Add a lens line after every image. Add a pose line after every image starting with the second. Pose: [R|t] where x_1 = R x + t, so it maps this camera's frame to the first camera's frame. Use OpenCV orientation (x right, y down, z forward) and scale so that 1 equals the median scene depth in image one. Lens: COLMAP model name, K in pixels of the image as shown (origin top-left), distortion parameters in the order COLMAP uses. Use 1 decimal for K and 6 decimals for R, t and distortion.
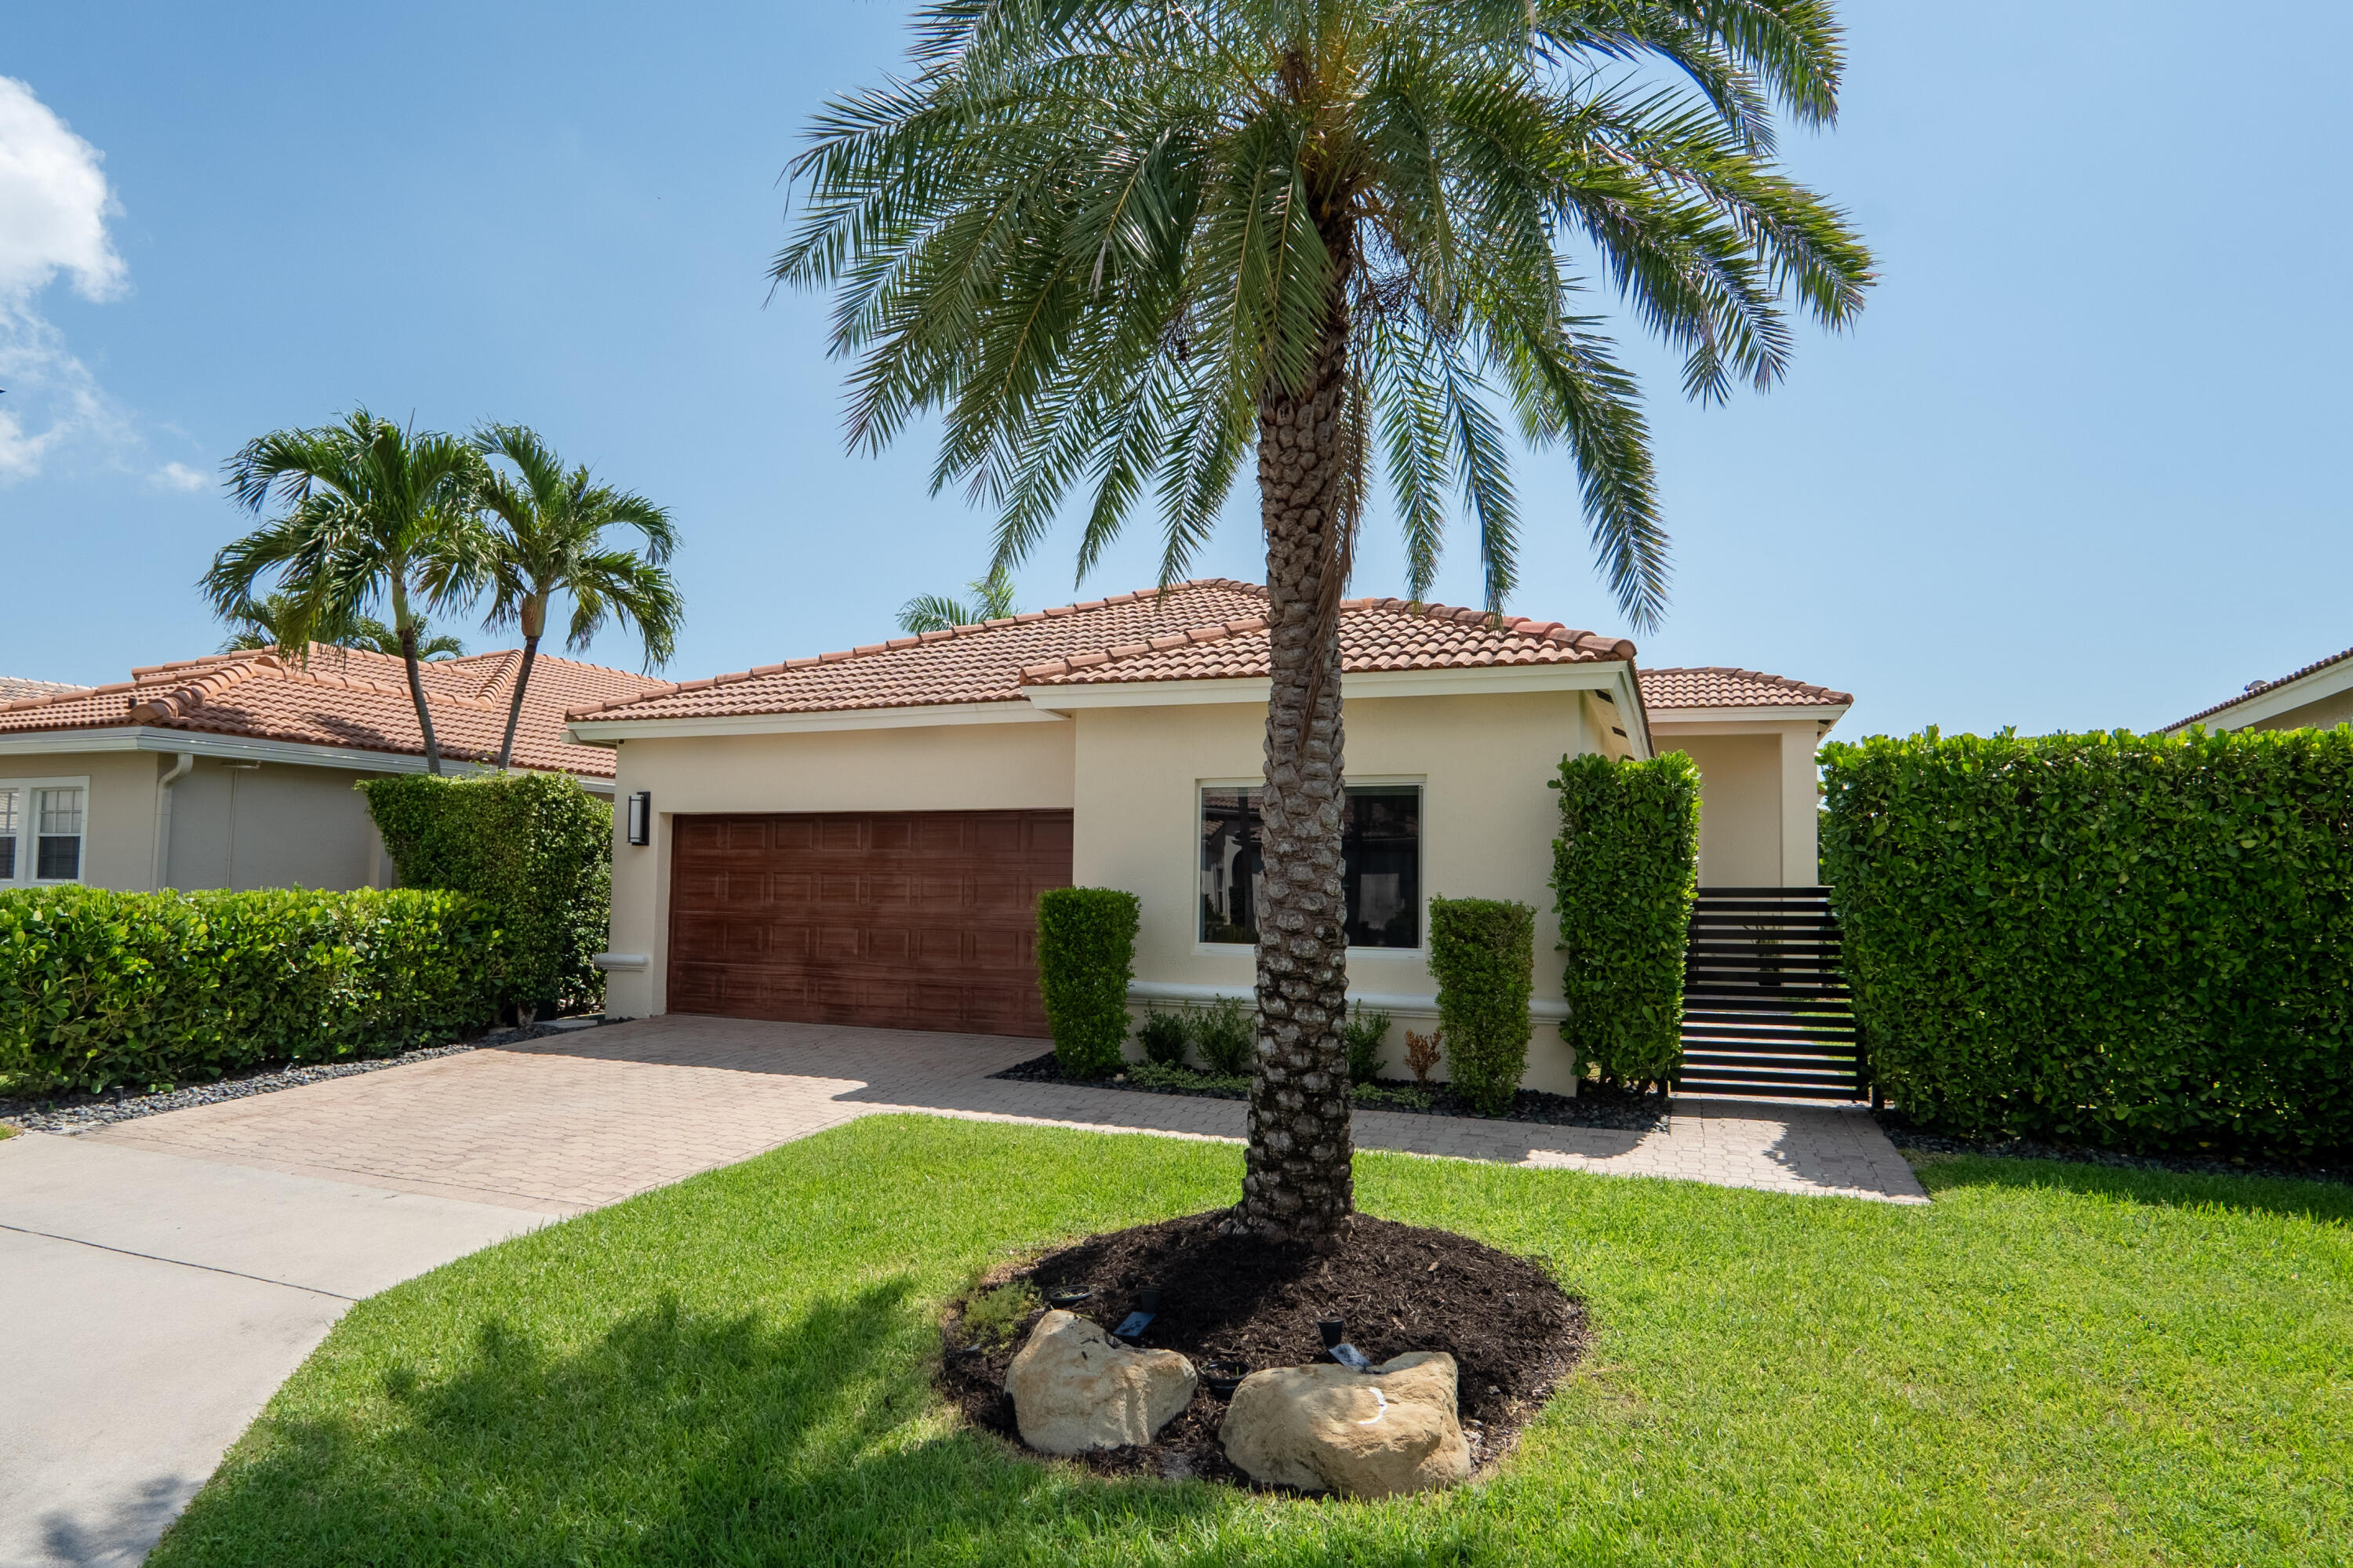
lens RADIAL K [[1255.5, 0, 1052.2], [0, 1255.5, 809.9], [0, 0, 1]] dist [-0.027370, 0.004764]
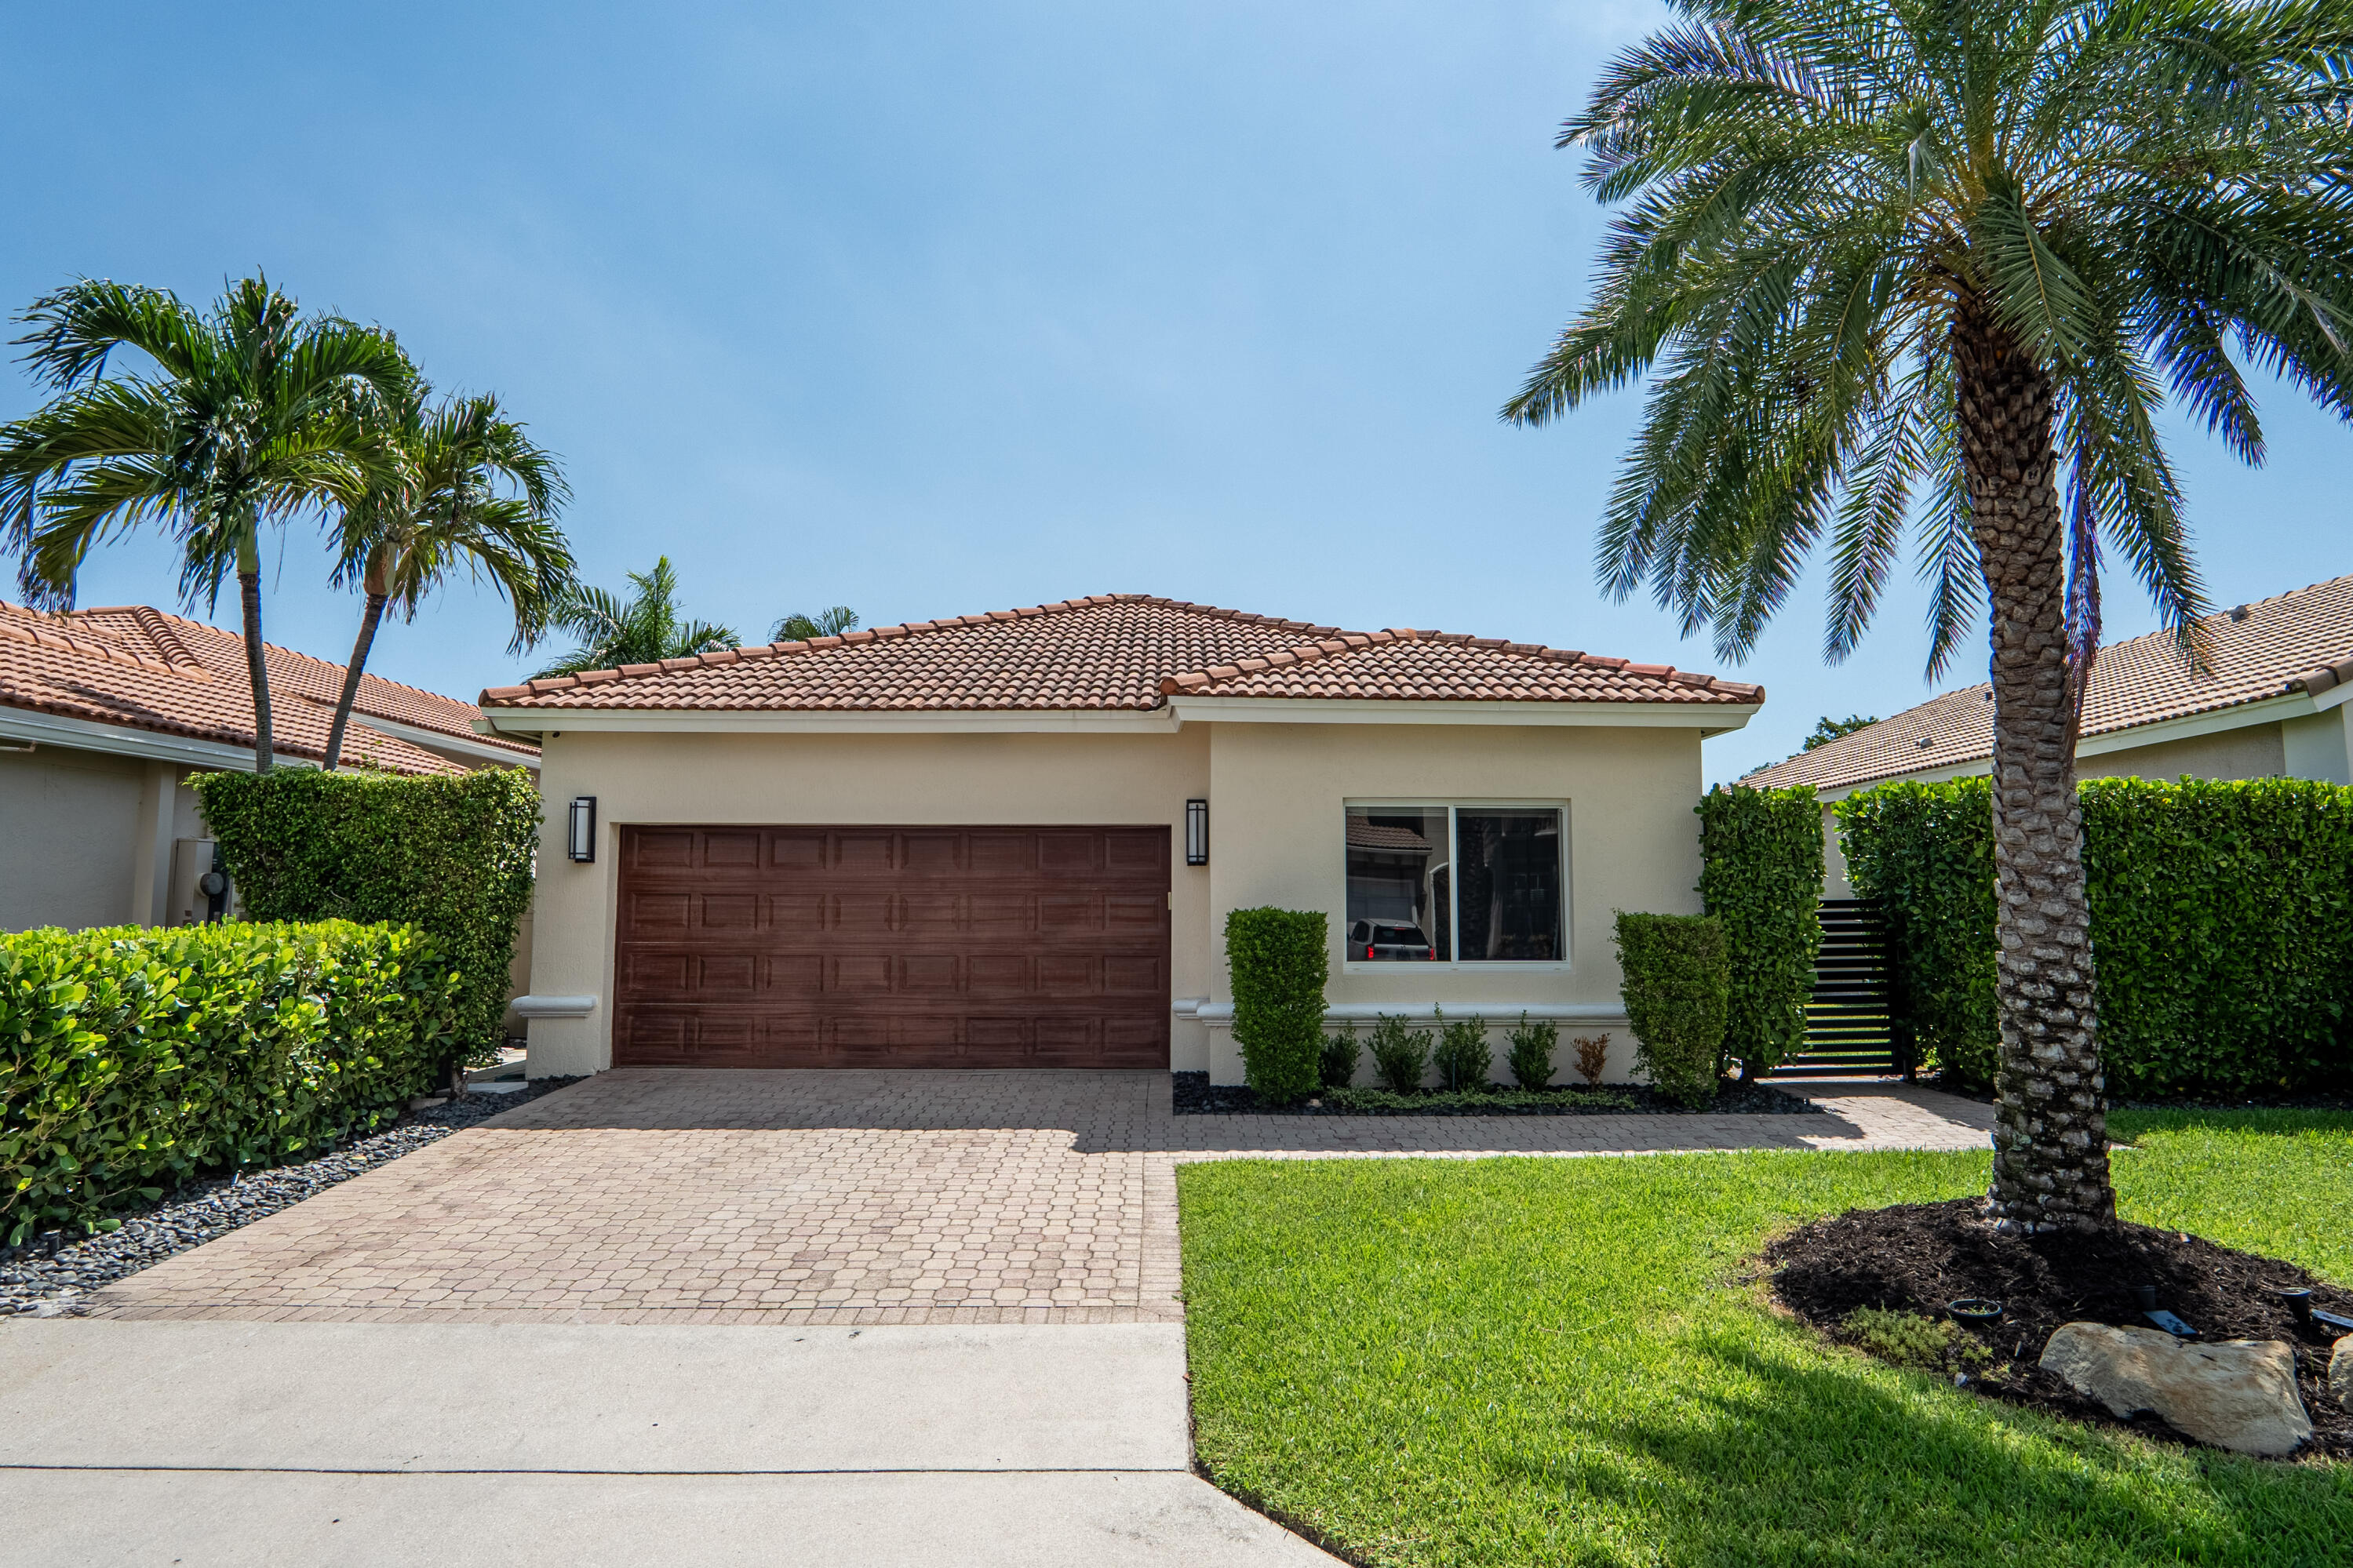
lens RADIAL K [[1255.3, 0, 1174.6], [0, 1255.3, 793.0], [0, 0, 1]] dist [-0.027370, 0.004764]
pose [[0.915693, 0.023222, 0.401206, -0.446132], [-0.012931, 0.999515, -0.028339, 0.001744], [-0.401669, 0.020762, 0.915549, 0.148091]]
